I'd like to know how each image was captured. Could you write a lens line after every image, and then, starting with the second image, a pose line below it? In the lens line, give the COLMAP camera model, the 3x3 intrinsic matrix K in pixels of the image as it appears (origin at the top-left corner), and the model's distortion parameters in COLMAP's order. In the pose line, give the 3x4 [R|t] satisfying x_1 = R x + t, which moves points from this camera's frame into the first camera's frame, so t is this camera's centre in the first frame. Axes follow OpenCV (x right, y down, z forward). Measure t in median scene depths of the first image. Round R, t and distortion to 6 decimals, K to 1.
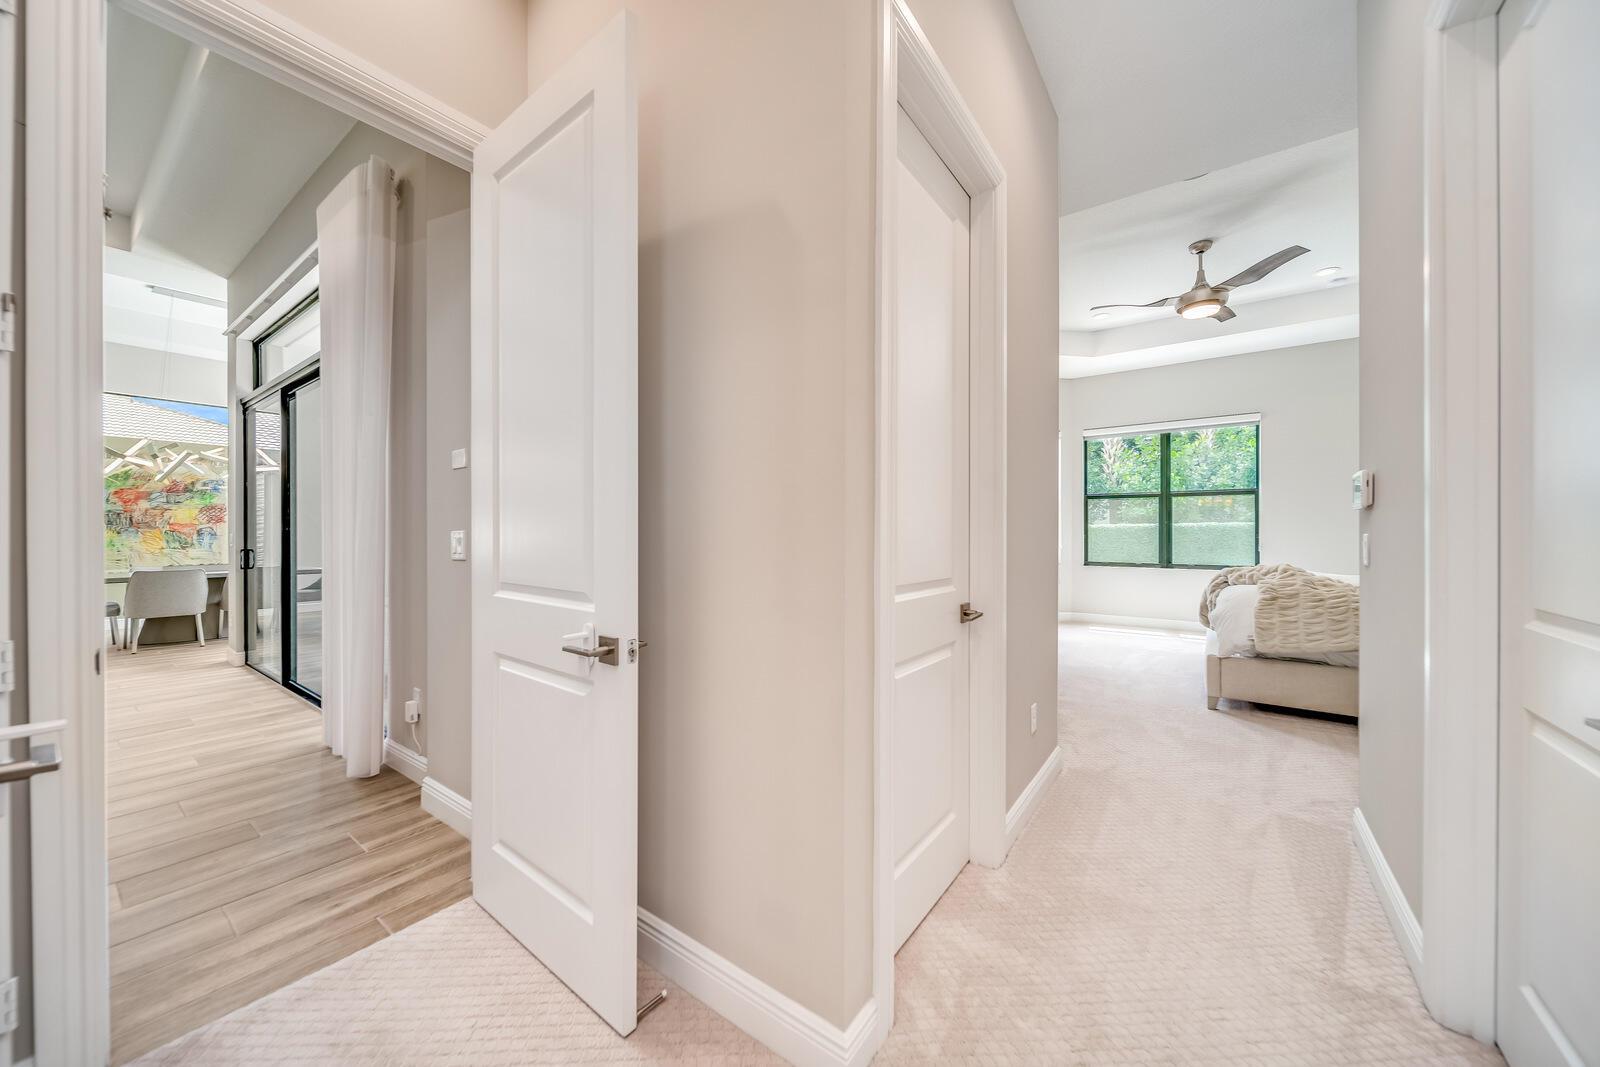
lens RADIAL K [[561.5, 0, 785.2], [0, 561.5, 536.3], [0, 0, 1]] dist [0.000303, -0.001042]
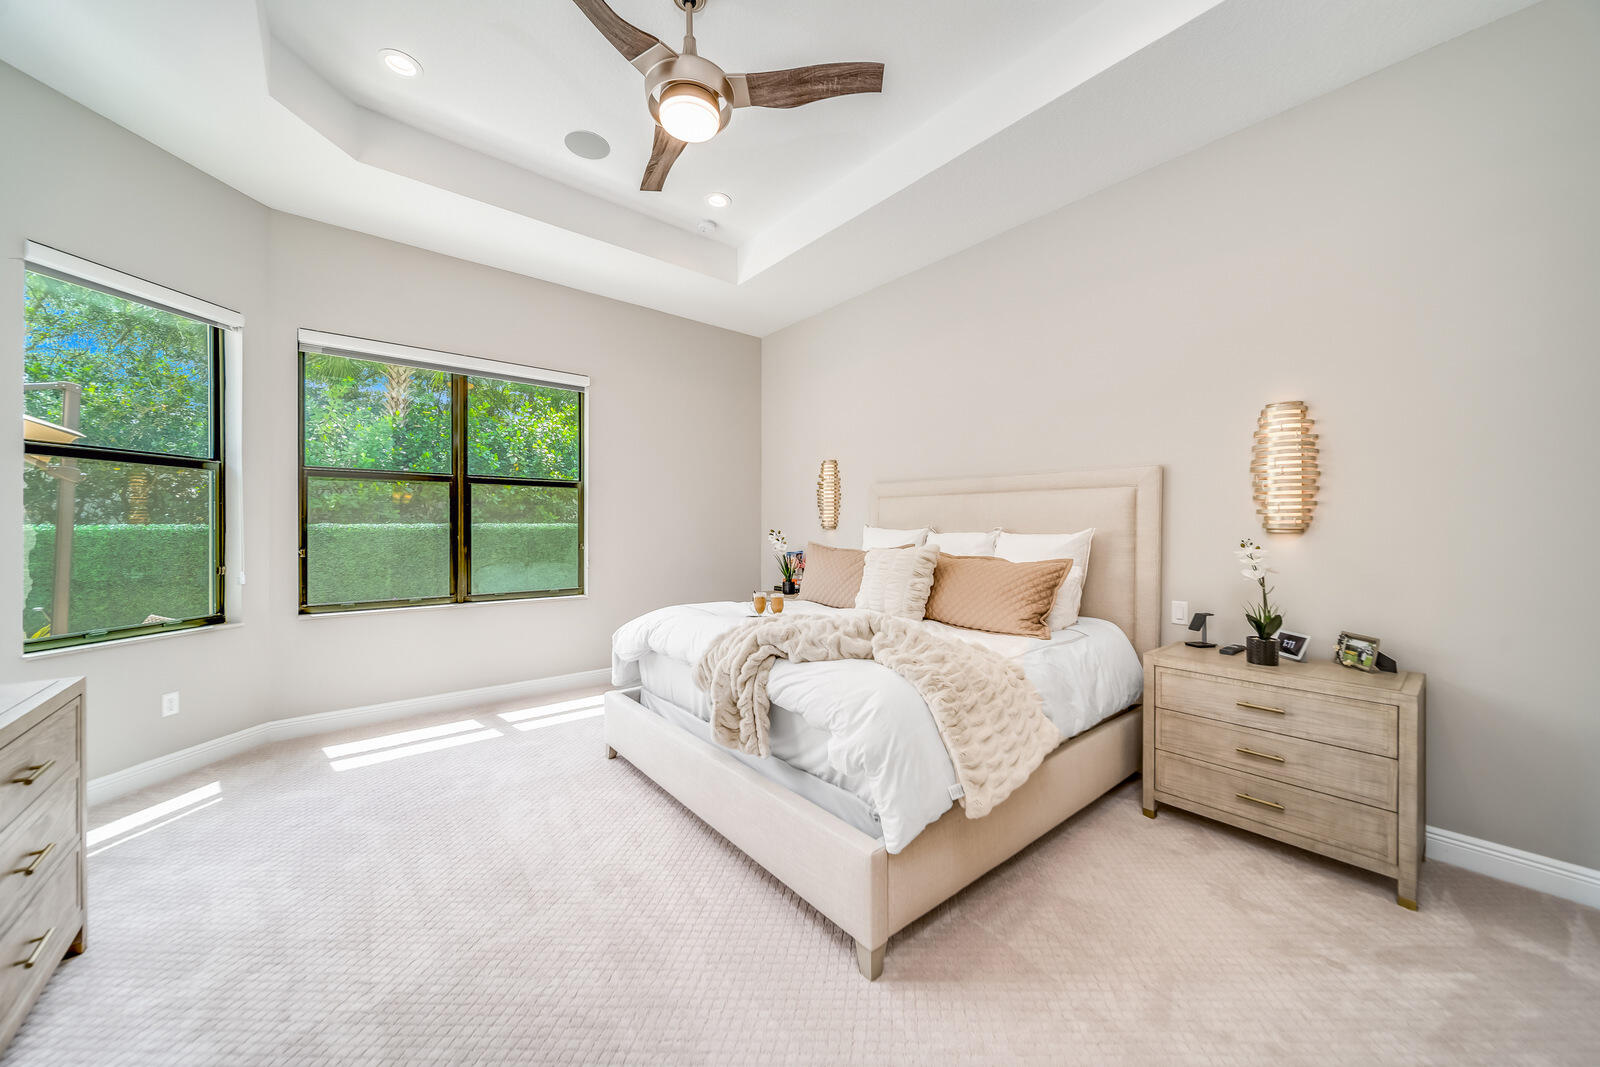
lens RADIAL K [[561.5, 0, 775.2], [0, 561.5, 531.5], [0, 0, 1]] dist [0.000303, -0.001042]
pose [[0.230555, -0.004154, 0.973051, 0.262036], [0.001435, 0.999991, 0.003929, -0.029931], [-0.973058, 0.000490, 0.230559, 0.798936]]
